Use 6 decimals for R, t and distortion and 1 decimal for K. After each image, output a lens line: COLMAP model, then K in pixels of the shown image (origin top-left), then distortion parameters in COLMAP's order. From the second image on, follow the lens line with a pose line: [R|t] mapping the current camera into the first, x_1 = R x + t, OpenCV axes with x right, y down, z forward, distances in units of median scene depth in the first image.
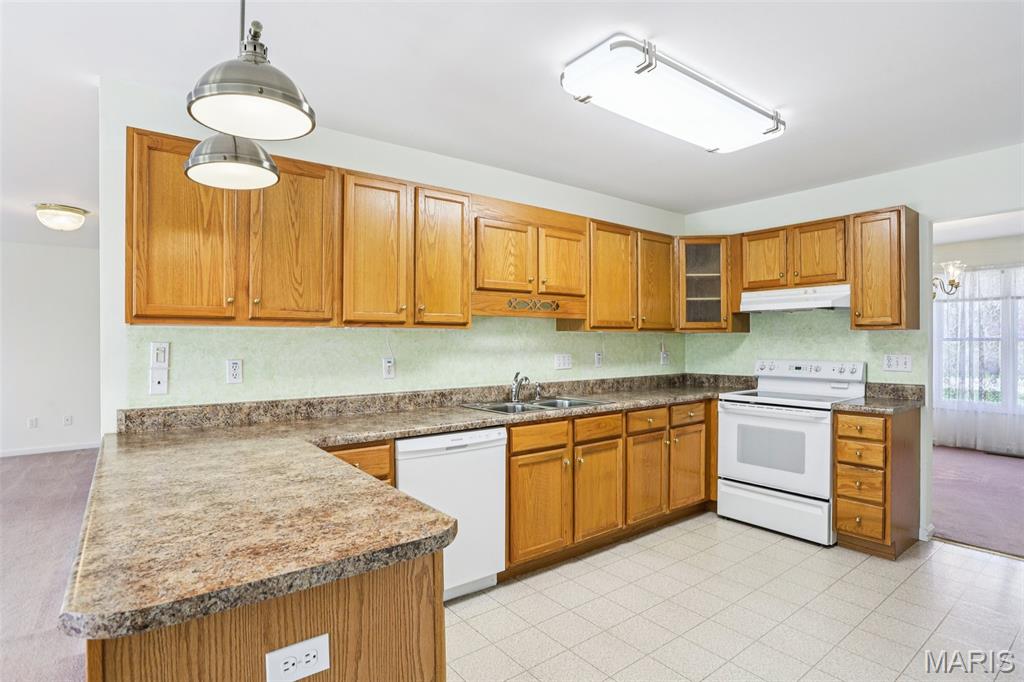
lens RADIAL K [[517.9, 0, 509.3], [0, 517.9, 340.6], [0, 0, 1]] dist [-0.063249, 0.028638]
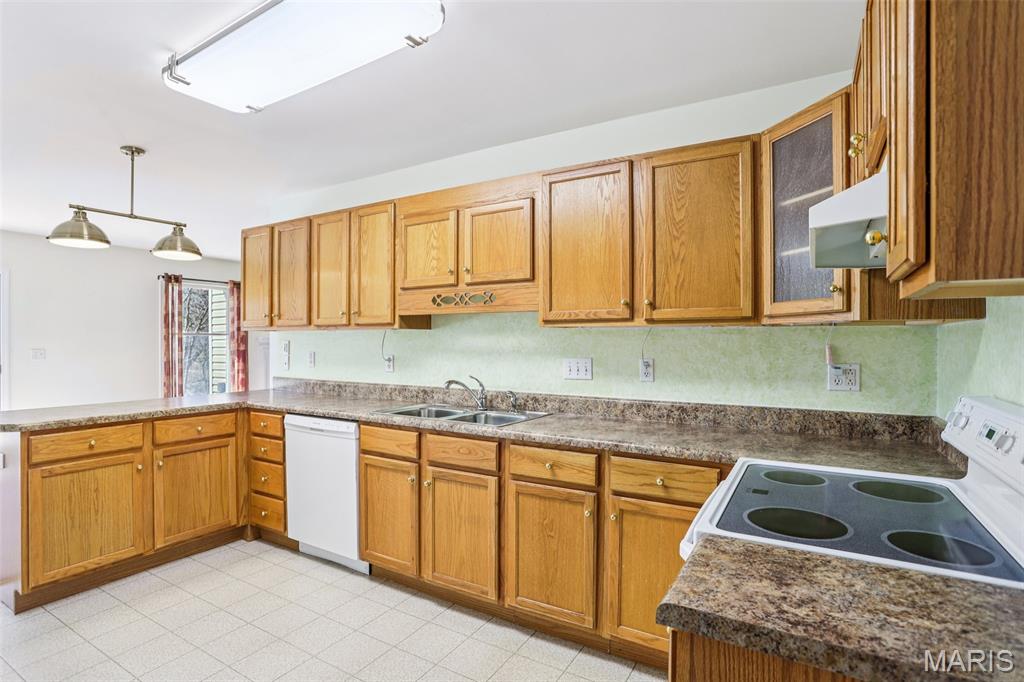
lens RADIAL K [[517.9, 0, 493.2], [0, 517.9, 345.1], [0, 0, 1]] dist [-0.063249, 0.028638]
pose [[0.353451, 0.005308, -0.935438, 0.832910], [-0.005377, 0.999979, 0.003643, 0.004757], [0.935438, 0.003742, 0.353472, 0.702268]]
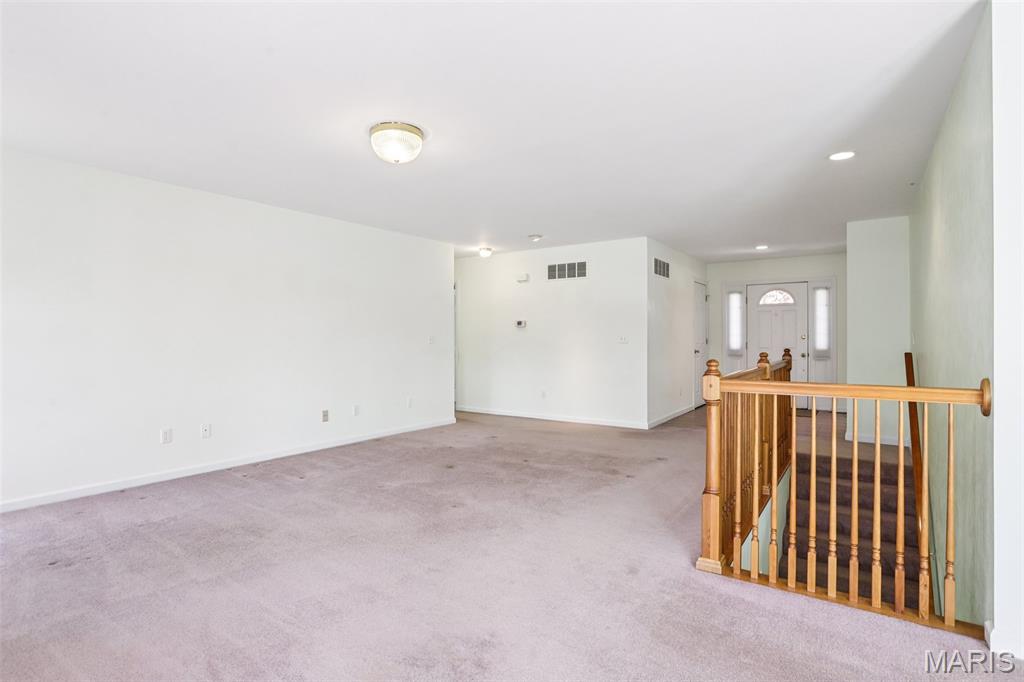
lens RADIAL K [[517.9, 0, 511.6], [0, 517.9, 341.2], [0, 0, 1]] dist [-0.063249, 0.028638]
pose [[0.952850, -0.000795, 0.303440, -1.209488], [0.000654, 1.000000, 0.000566, 0.052291], [-0.303440, -0.000341, 0.952850, 0.292178]]
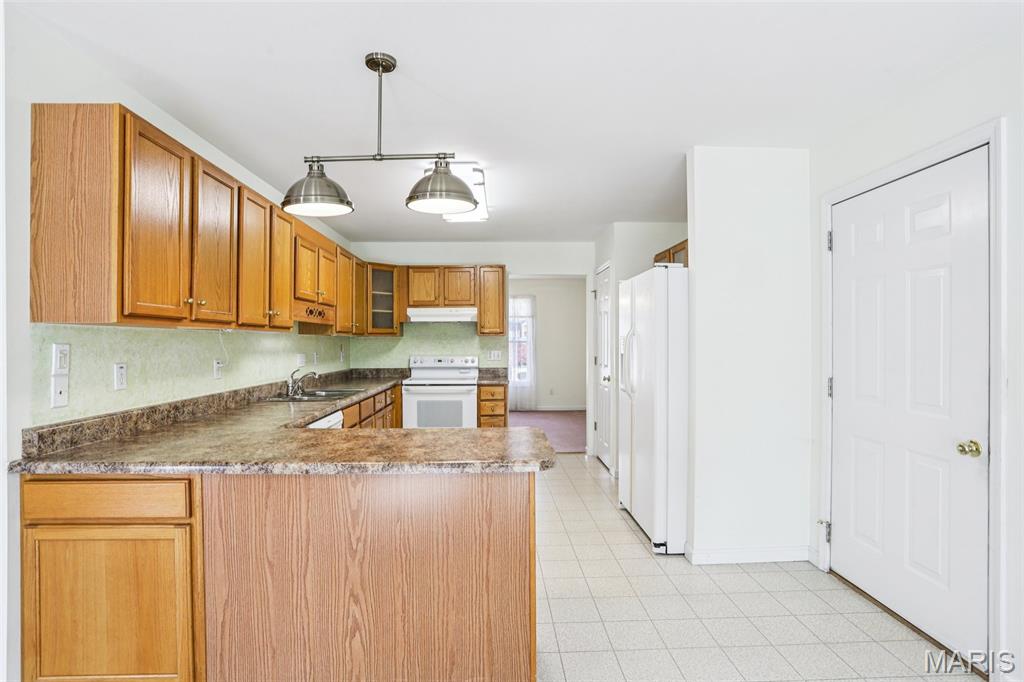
lens RADIAL K [[517.9, 0, 502.5], [0, 517.9, 341.5], [0, 0, 1]] dist [-0.063249, 0.028638]
pose [[0.589930, 0.000677, 0.807454, -0.626377], [0.002096, 0.999995, -0.002370, 0.001484], [-0.807452, 0.003090, 0.589925, -0.051306]]
